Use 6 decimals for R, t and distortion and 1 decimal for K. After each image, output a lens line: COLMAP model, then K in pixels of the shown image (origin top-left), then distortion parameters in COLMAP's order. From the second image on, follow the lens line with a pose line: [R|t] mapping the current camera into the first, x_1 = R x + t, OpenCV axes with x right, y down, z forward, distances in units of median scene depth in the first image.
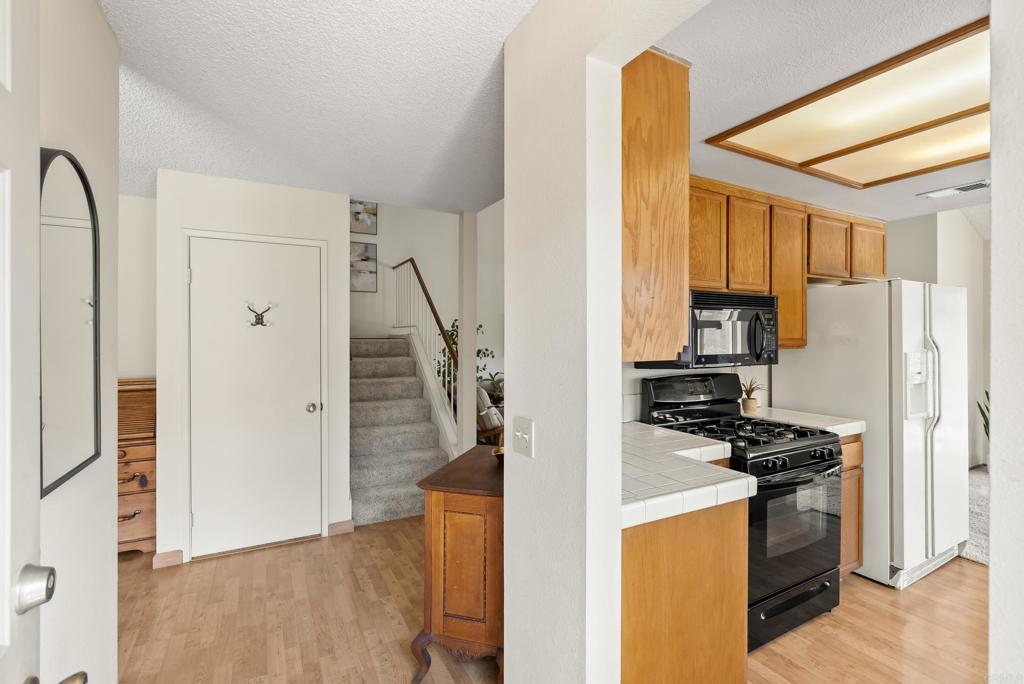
lens RADIAL K [[465.6, 0, 507.7], [0, 465.6, 337.4], [0, 0, 1]] dist [-0.005059, -0.000472]
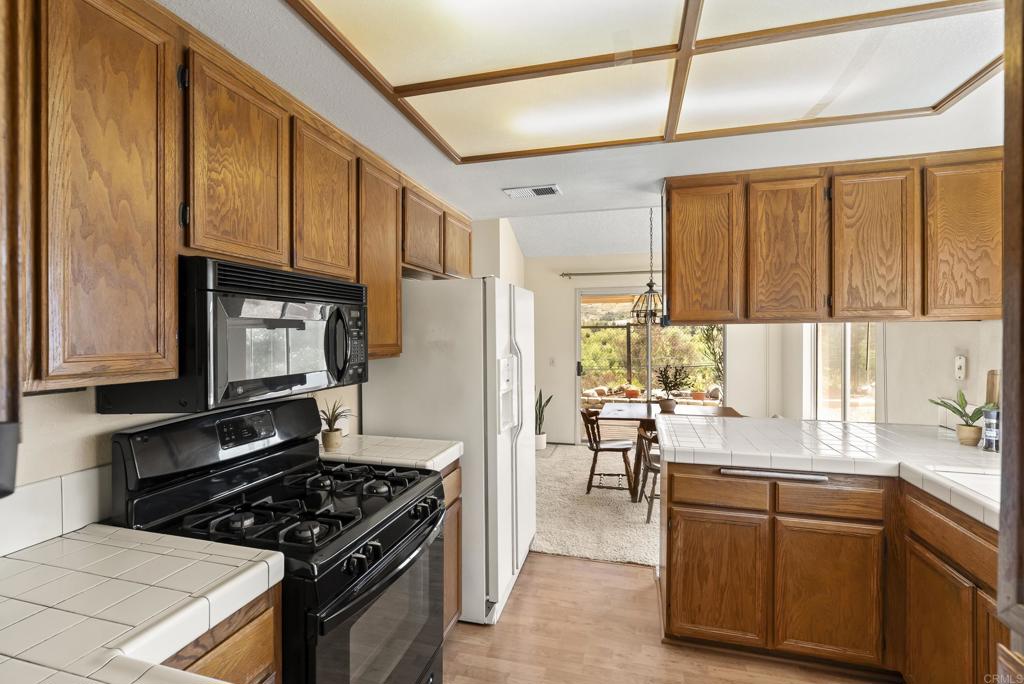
lens RADIAL K [[465.6, 0, 507.7], [0, 465.6, 337.4], [0, 0, 1]] dist [-0.005059, -0.000472]
pose [[0.693785, -0.006278, 0.720155, 0.216470], [0.004236, 0.999980, 0.004637, -0.012747], [-0.720170, -0.000167, 0.693798, 0.350032]]
